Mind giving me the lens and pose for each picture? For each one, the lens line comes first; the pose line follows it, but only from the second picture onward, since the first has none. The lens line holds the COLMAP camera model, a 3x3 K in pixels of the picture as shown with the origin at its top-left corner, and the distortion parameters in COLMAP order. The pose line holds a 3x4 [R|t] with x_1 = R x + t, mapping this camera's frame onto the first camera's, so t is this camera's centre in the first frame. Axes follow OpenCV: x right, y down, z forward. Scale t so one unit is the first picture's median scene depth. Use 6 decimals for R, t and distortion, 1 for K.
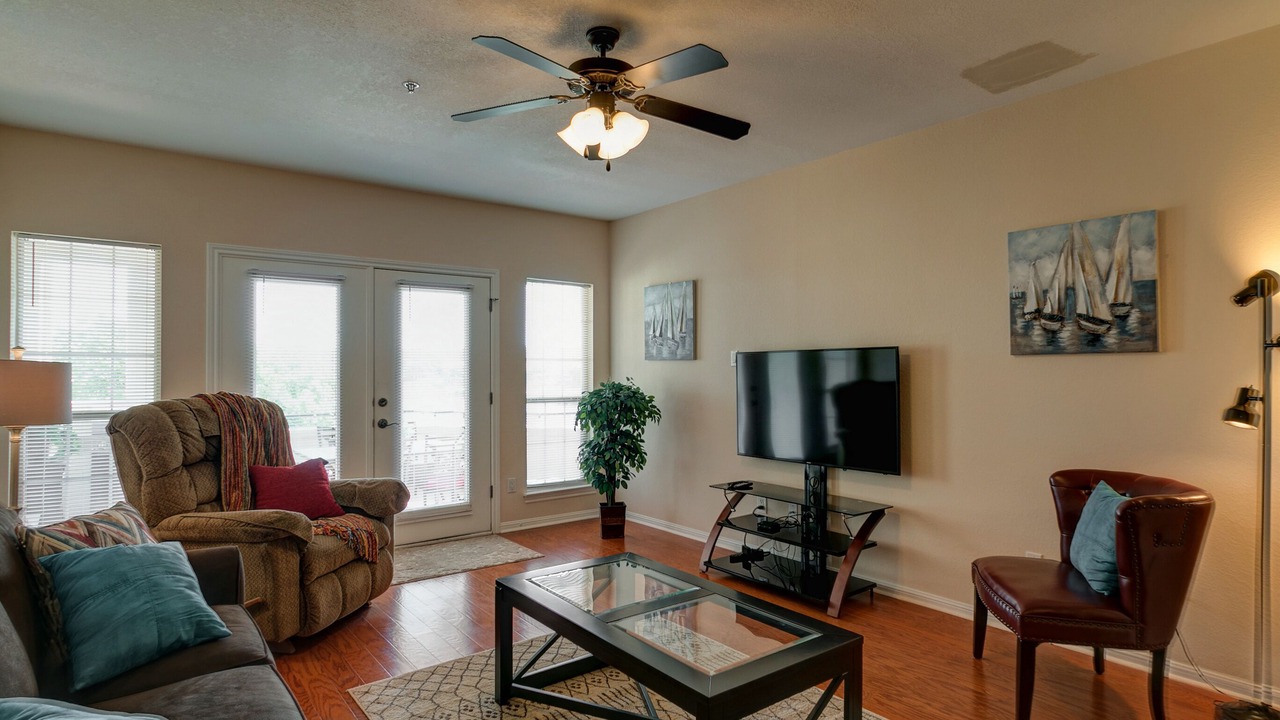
lens RADIAL K [[652.1, 0, 640.0], [0, 652.1, 360.0], [0, 0, 1]] dist [0.001071, -0.000237]
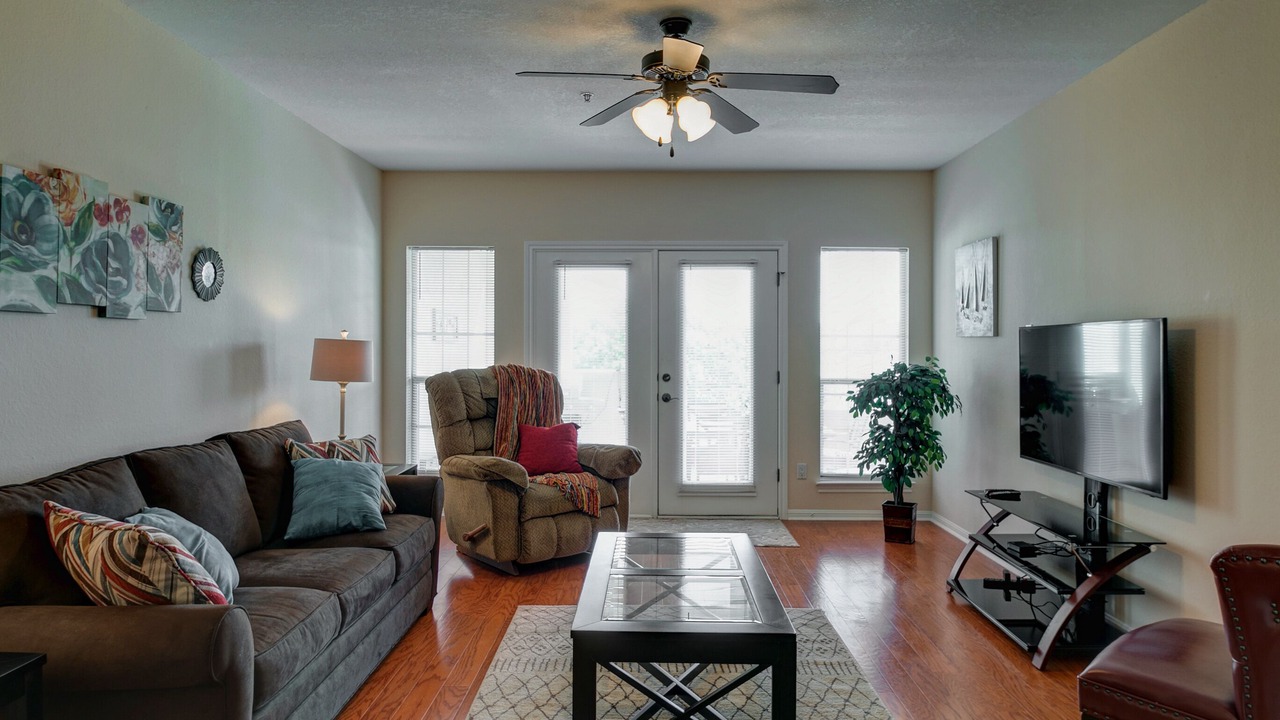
lens RADIAL K [[748.6, 0, 639.5], [0, 748.6, 348.2], [0, 0, 1]] dist [0.004303, 0.000811]
pose [[0.803504, 0.006752, -0.595262, 0.336683], [0.003448, 0.999866, 0.015996, -0.002268], [0.595290, -0.014906, 0.803373, 0.003148]]
